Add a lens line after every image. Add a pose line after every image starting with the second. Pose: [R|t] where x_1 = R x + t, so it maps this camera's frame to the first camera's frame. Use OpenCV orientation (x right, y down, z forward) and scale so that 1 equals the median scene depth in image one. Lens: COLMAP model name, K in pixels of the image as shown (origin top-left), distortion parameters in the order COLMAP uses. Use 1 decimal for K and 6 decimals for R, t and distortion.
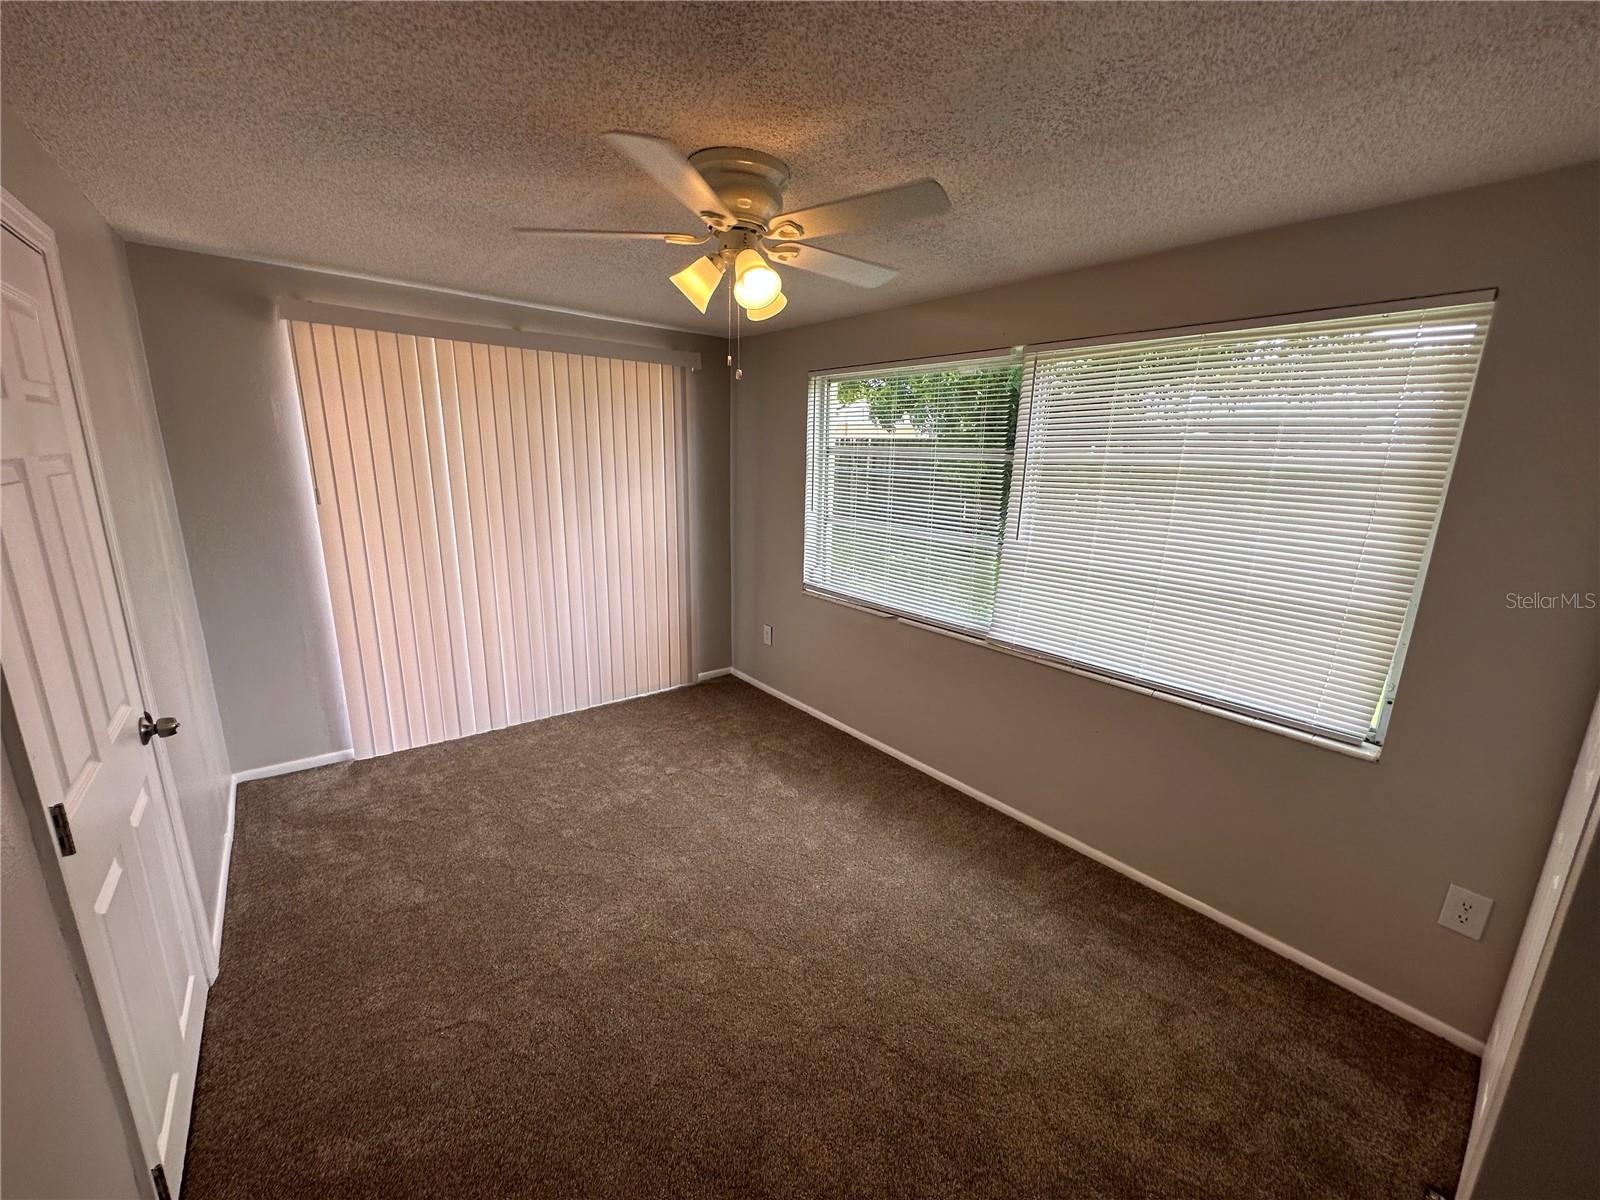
lens RADIAL K [[640.7, 0, 797.0], [0, 640.7, 605.0], [0, 0, 1]] dist [-0.000127, -0.000125]
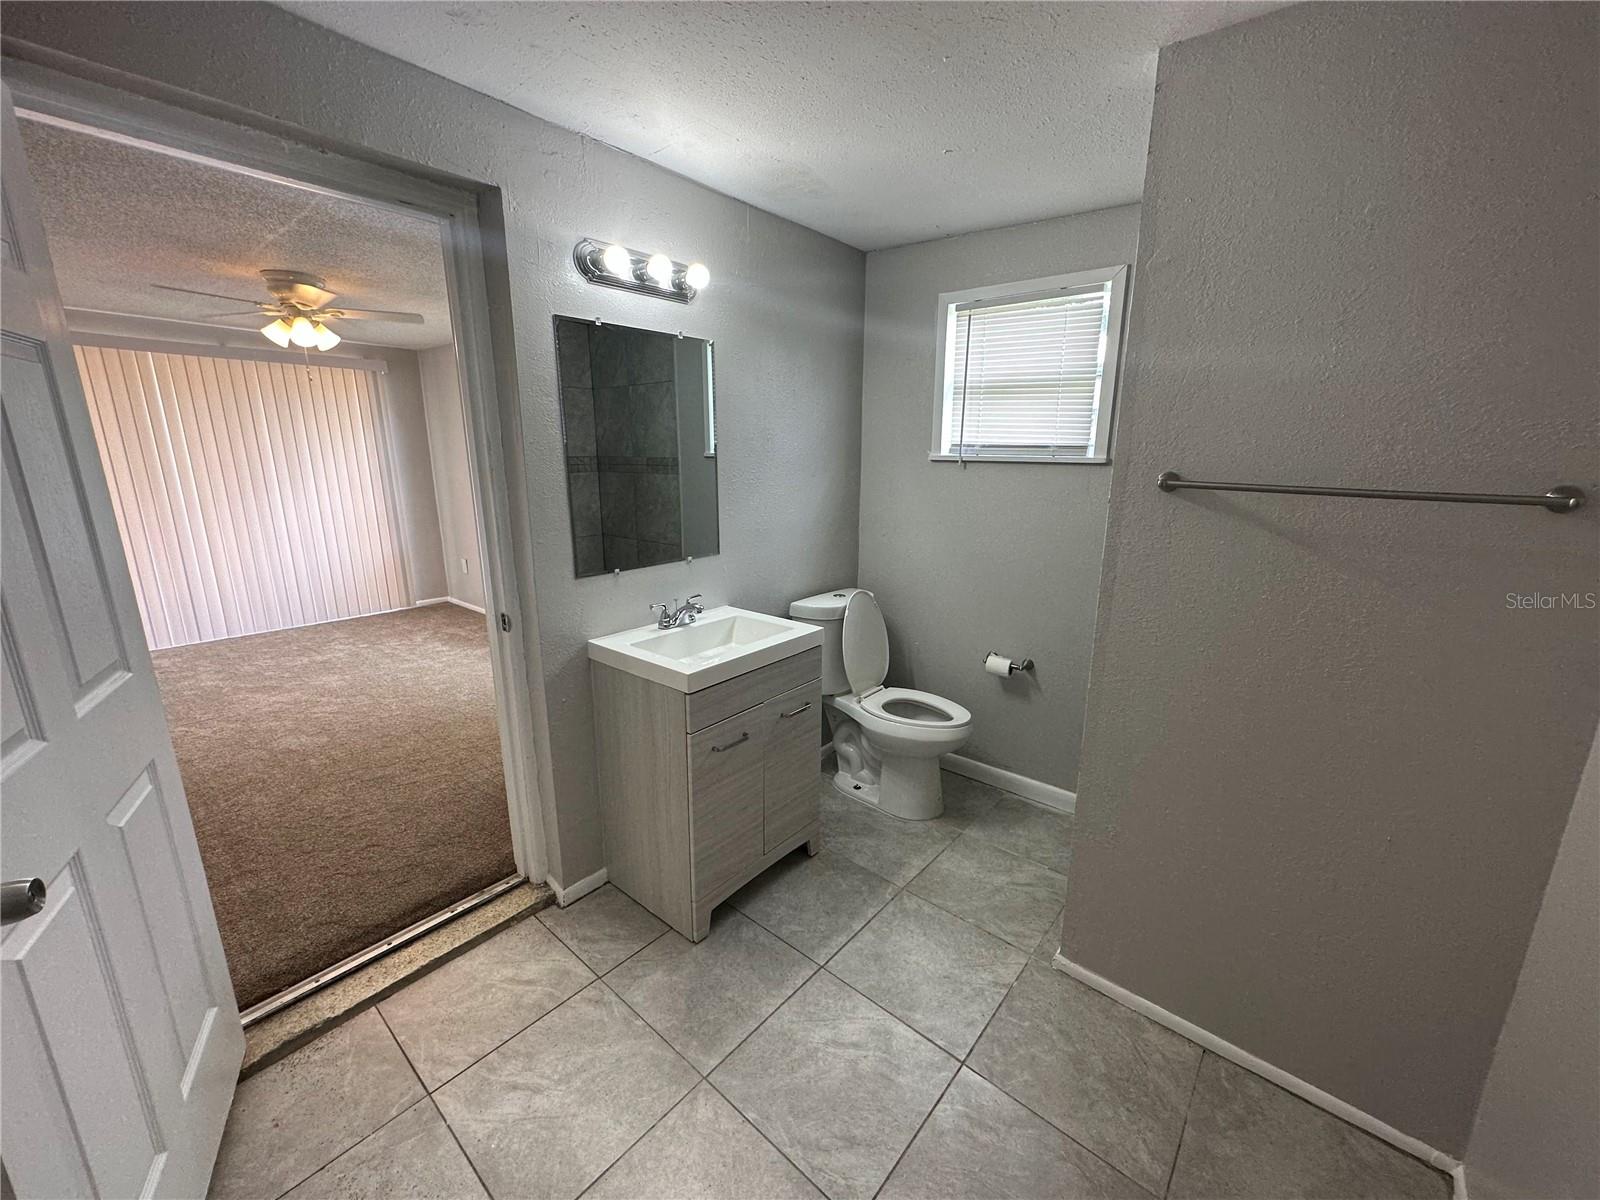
lens RADIAL K [[640.7, 0, 797.3], [0, 640.7, 603.4], [0, 0, 1]] dist [-0.000127, -0.000125]
pose [[0.978723, -0.075651, 0.190729, 0.506722], [0.075919, 0.997096, 0.005912, 0.228365], [-0.190623, 0.008693, 0.981625, -0.636325]]
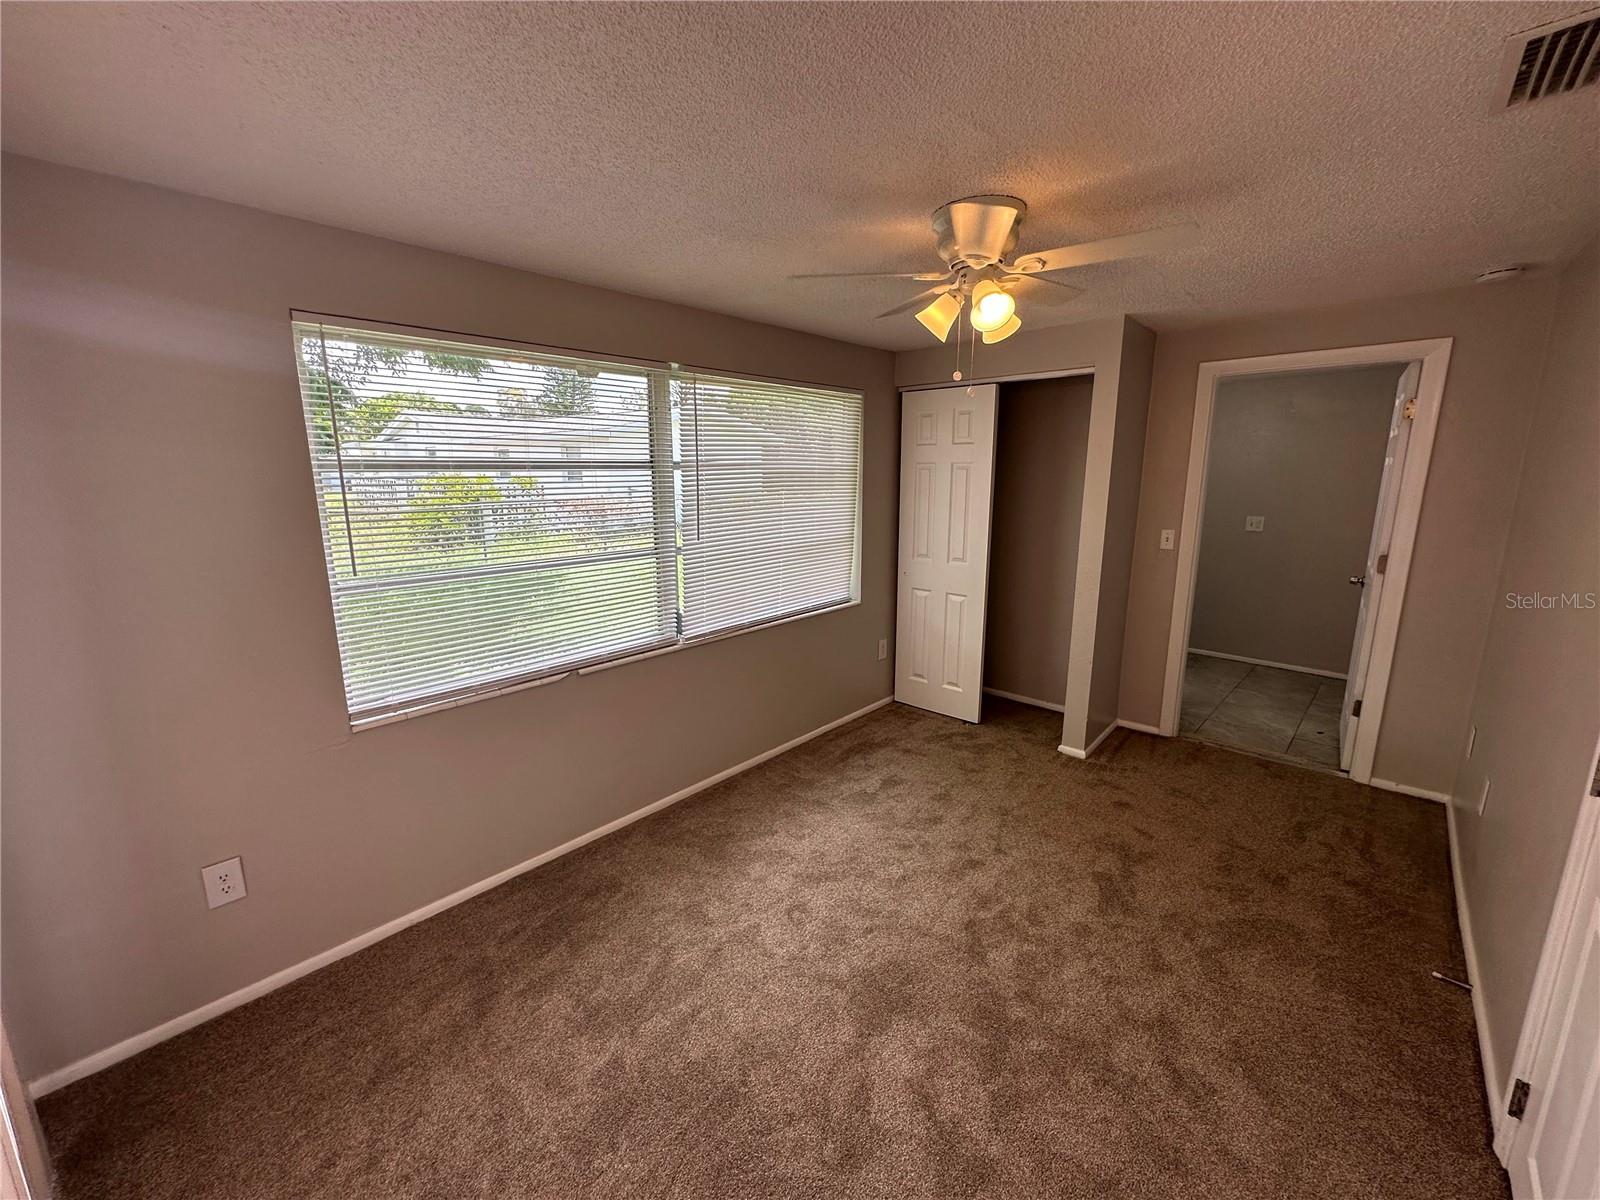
lens RADIAL K [[640.7, 0, 794.8], [0, 640.7, 594.6], [0, 0, 1]] dist [-0.000127, -0.000125]
pose [[-0.163646, -0.206991, 0.964559, -0.644209], [0.229848, 0.942832, 0.241325, -0.202562], [-0.959370, 0.261194, -0.106714, 0.820531]]
